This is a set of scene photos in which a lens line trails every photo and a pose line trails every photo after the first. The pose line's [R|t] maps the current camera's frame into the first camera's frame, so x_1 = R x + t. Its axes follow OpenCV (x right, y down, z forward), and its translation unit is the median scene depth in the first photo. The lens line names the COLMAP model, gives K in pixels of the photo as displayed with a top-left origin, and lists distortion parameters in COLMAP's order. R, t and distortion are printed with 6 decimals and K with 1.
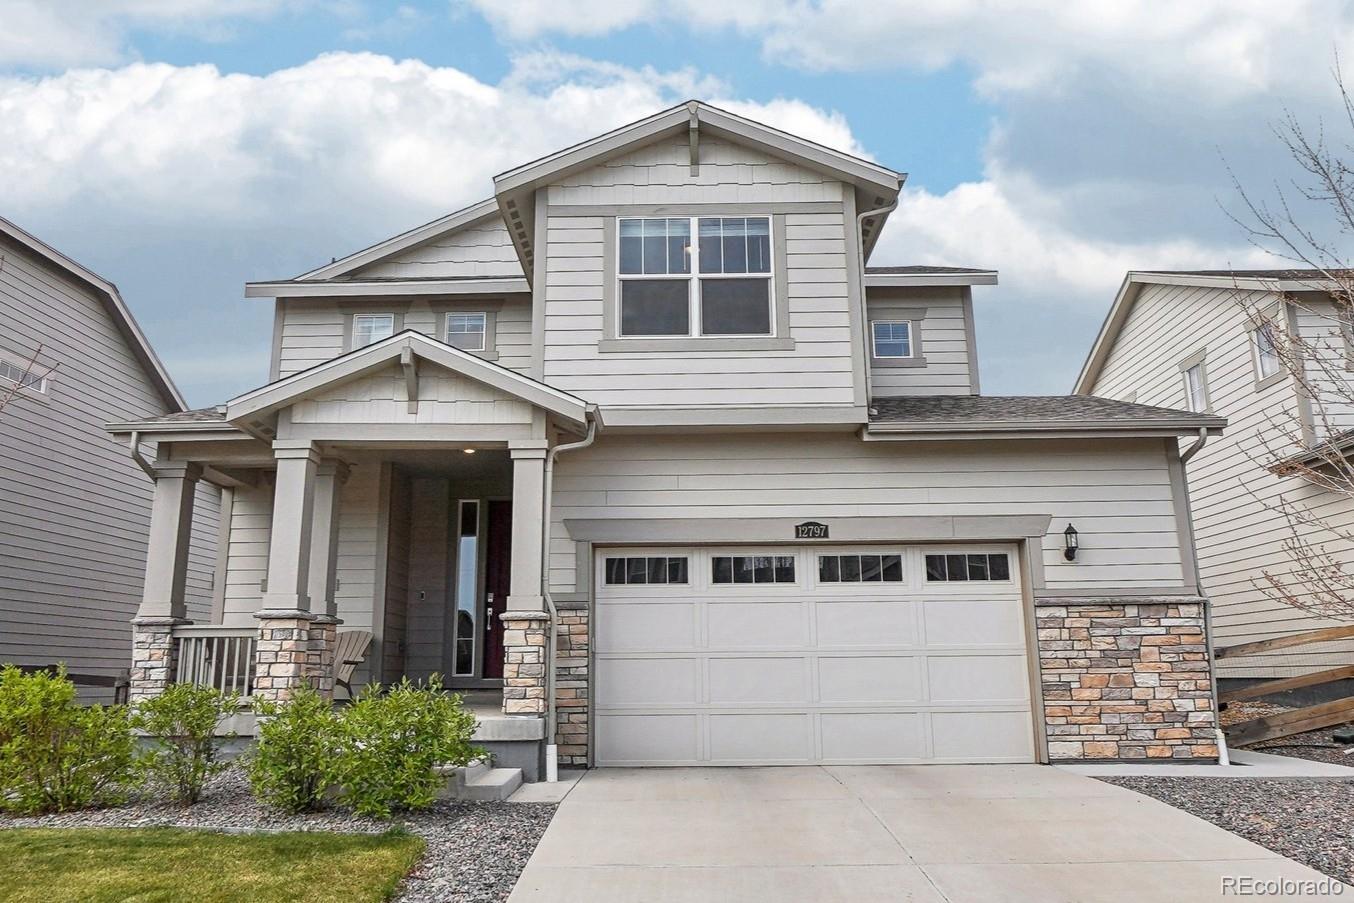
lens RADIAL K [[1065.4, 0, 670.4], [0, 1065.4, 445.3], [0, 0, 1]] dist [-0.042776, 0.019542]
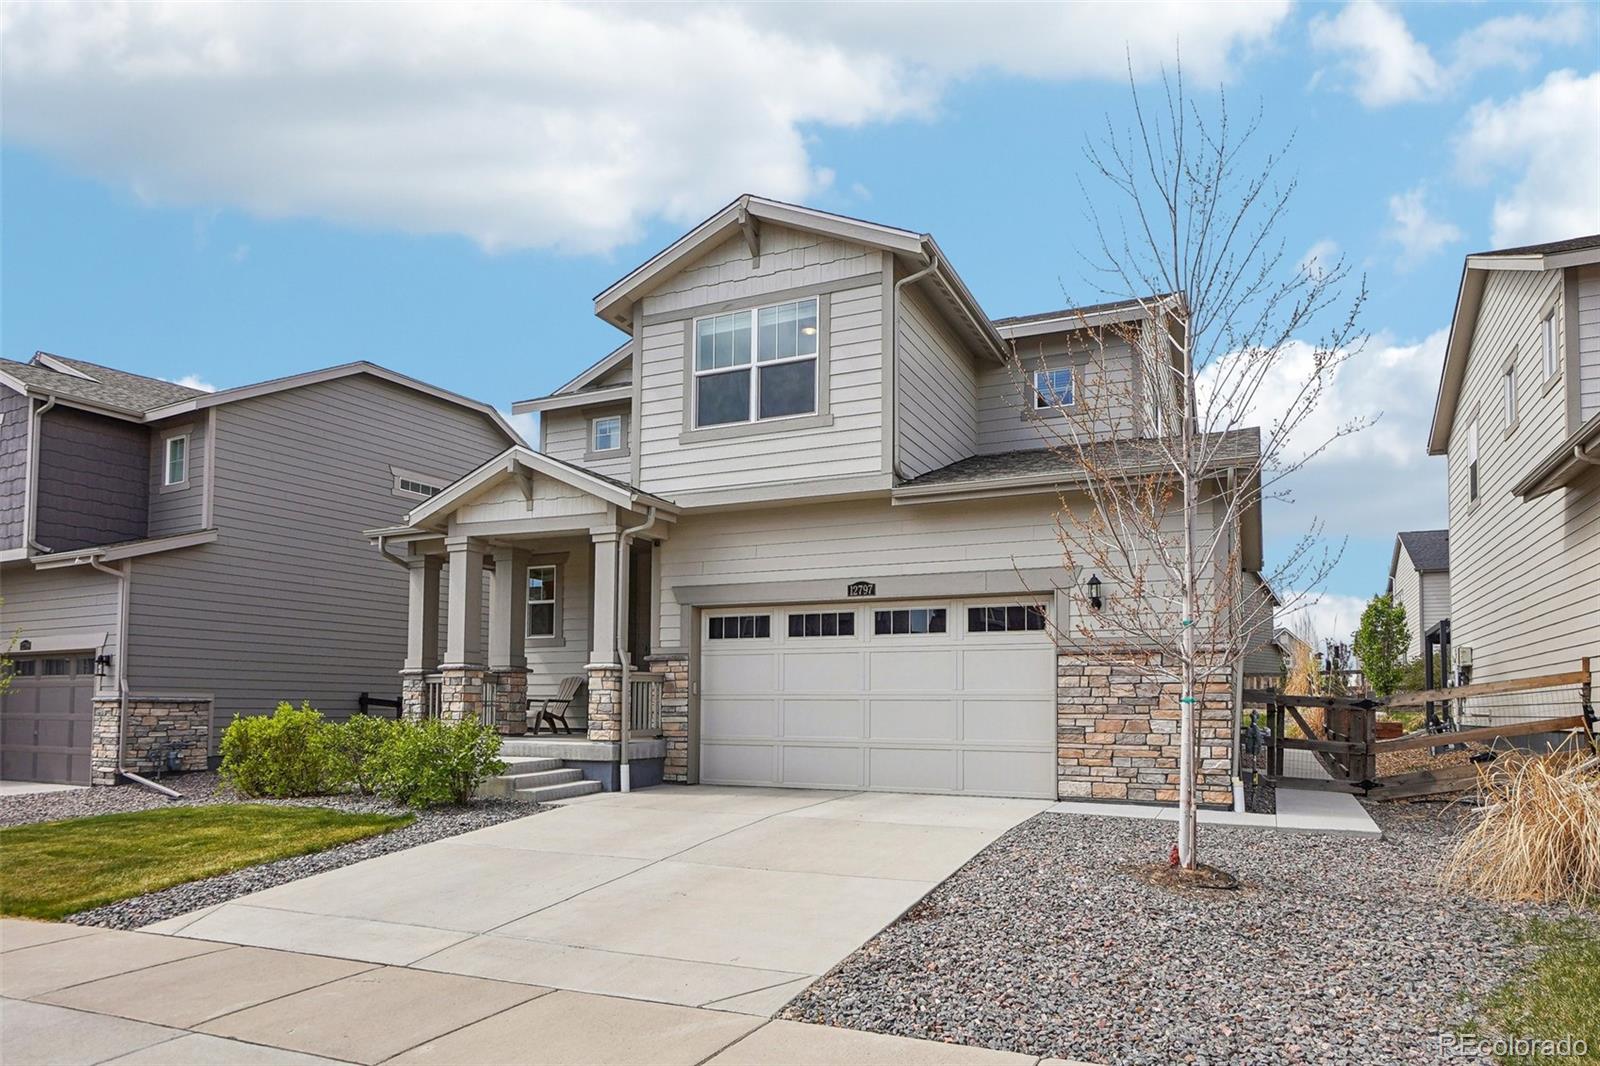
lens RADIAL K [[995.0, 0, 789.6], [0, 995.0, 709.9], [0, 0, 1]] dist [-0.006432, -0.002868]
pose [[0.915227, 0.013355, -0.402717, 0.500184], [0.071506, 0.978204, 0.194947, -0.005640], [0.396543, -0.207218, 0.894324, 0.004499]]
